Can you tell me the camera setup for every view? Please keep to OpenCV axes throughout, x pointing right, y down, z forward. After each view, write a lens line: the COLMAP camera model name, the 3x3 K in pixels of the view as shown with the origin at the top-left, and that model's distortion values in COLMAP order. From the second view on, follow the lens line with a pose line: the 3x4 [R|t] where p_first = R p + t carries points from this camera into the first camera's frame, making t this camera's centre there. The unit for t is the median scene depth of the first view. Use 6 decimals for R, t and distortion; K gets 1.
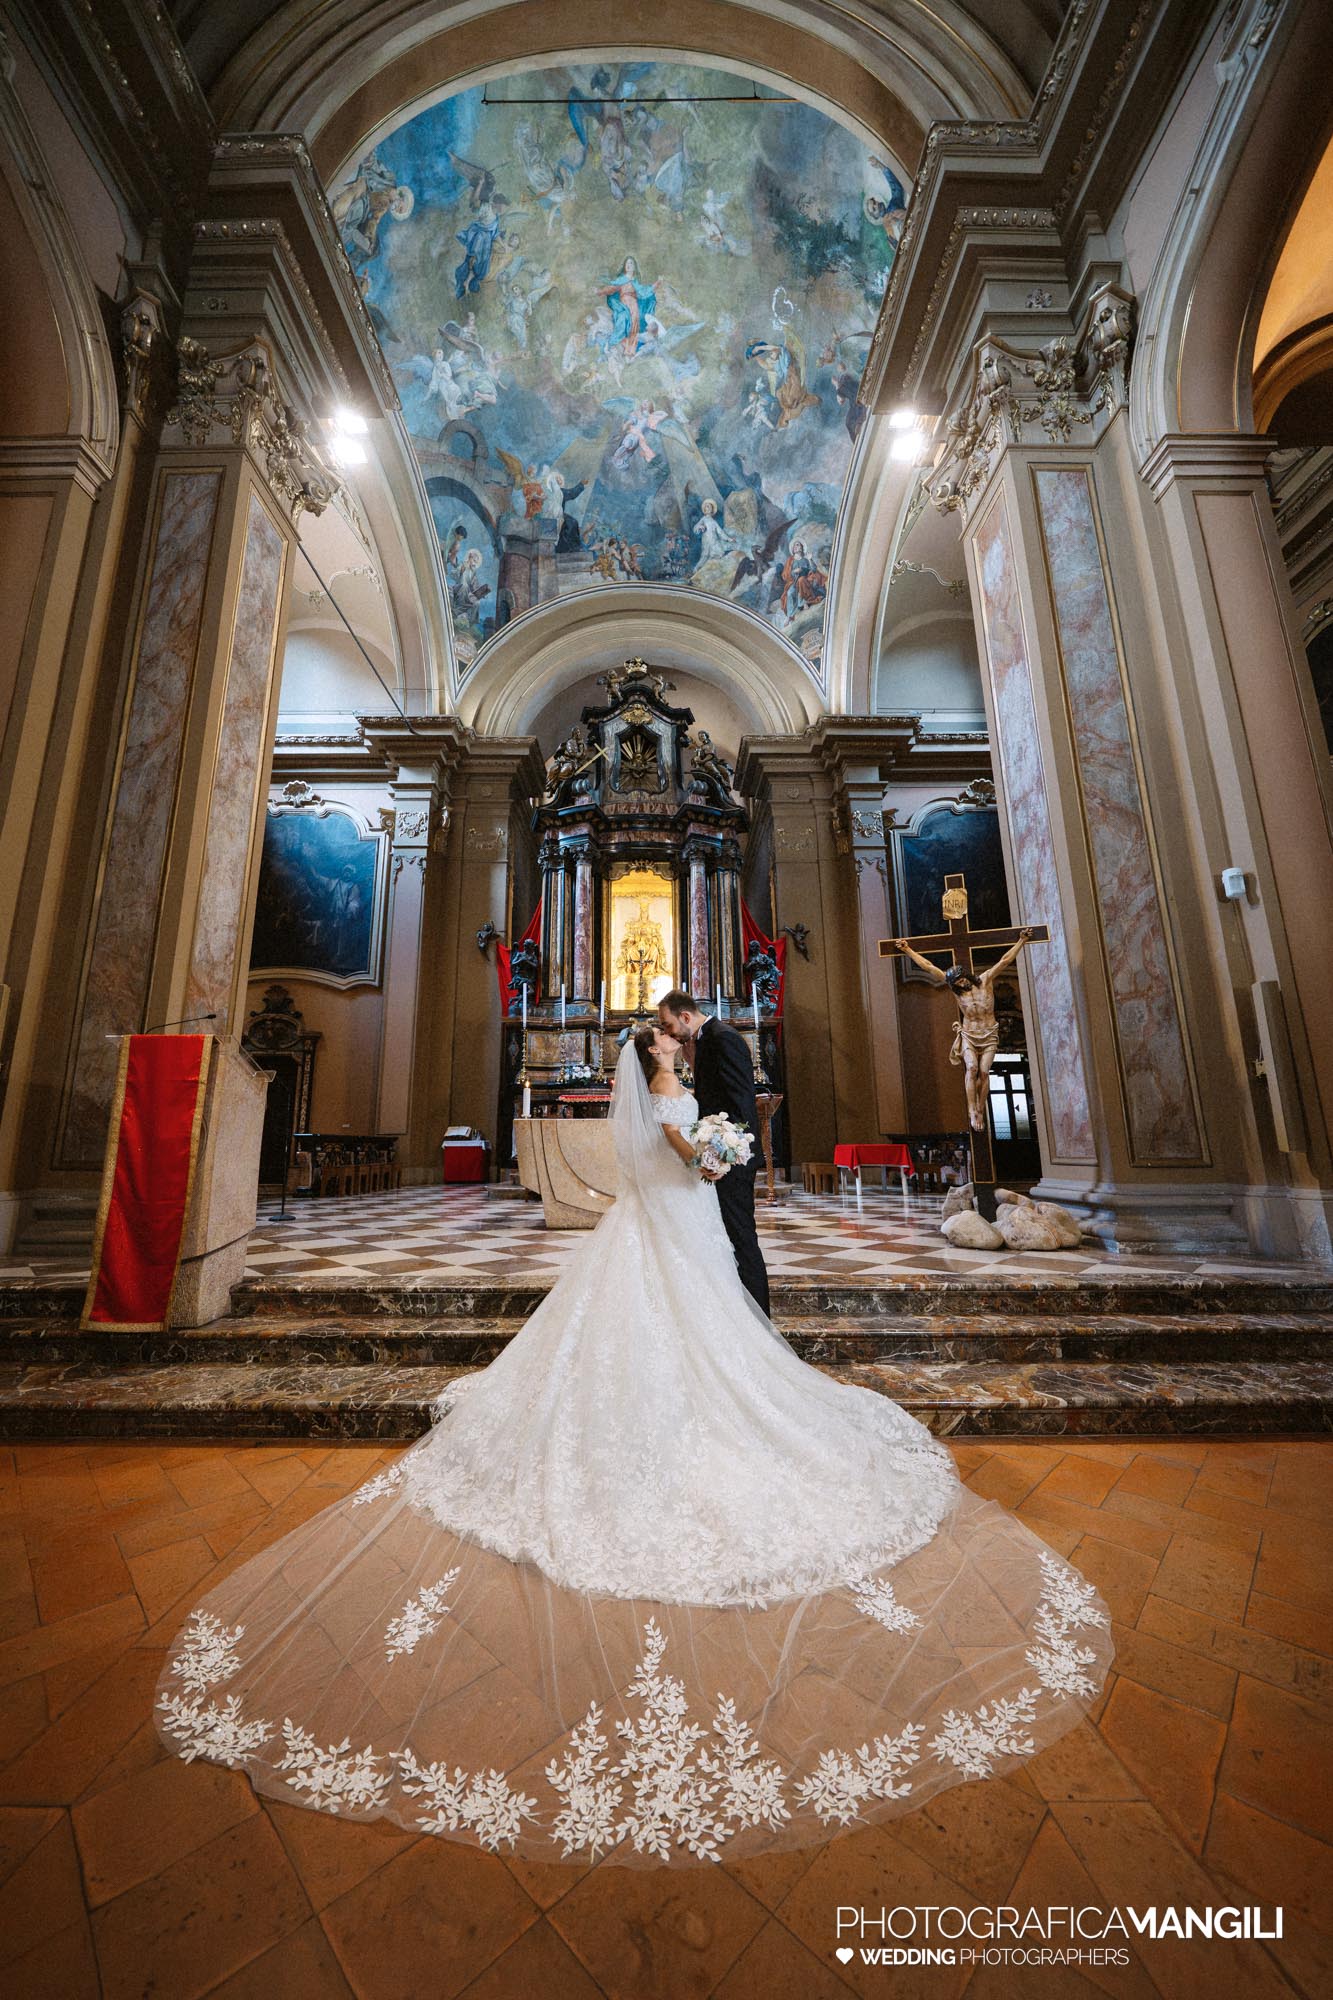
lens RADIAL K [[689.4, 0, 613.8], [0, 689.4, 941.5], [0, 0, 1]] dist [-0.006577, -0.000318]
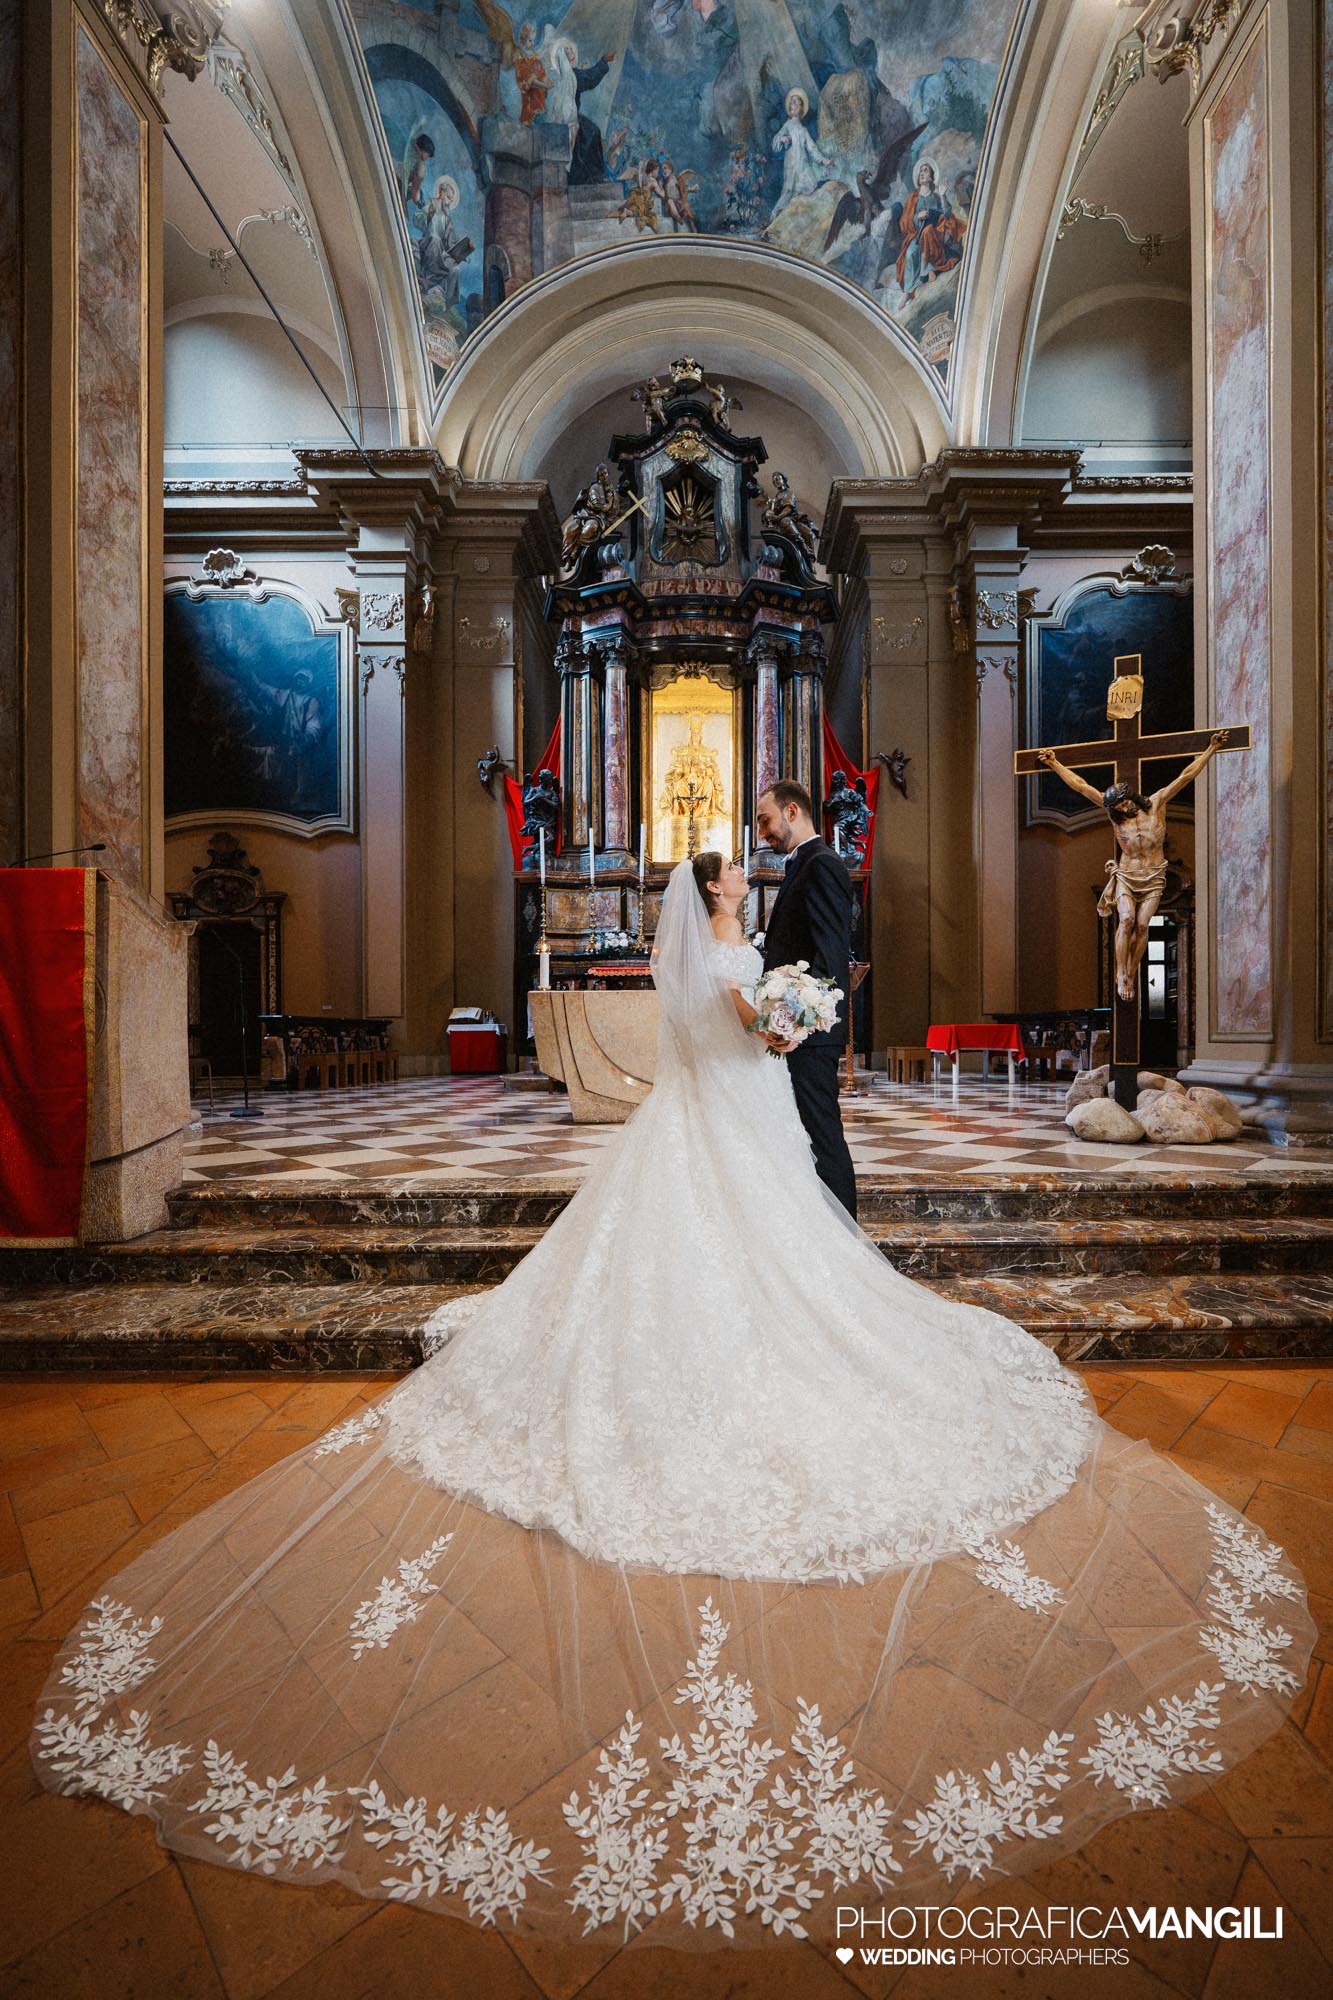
lens RADIAL K [[689.4, 0, 668.1], [0, 689.4, 1003.9], [0, 0, 1]] dist [-0.006577, -0.000318]
pose [[0.999917, -0.004079, 0.012261, 0.003610], [0.001498, 0.979070, 0.203517, 0.124830], [-0.012835, -0.203481, 0.978995, 0.254151]]
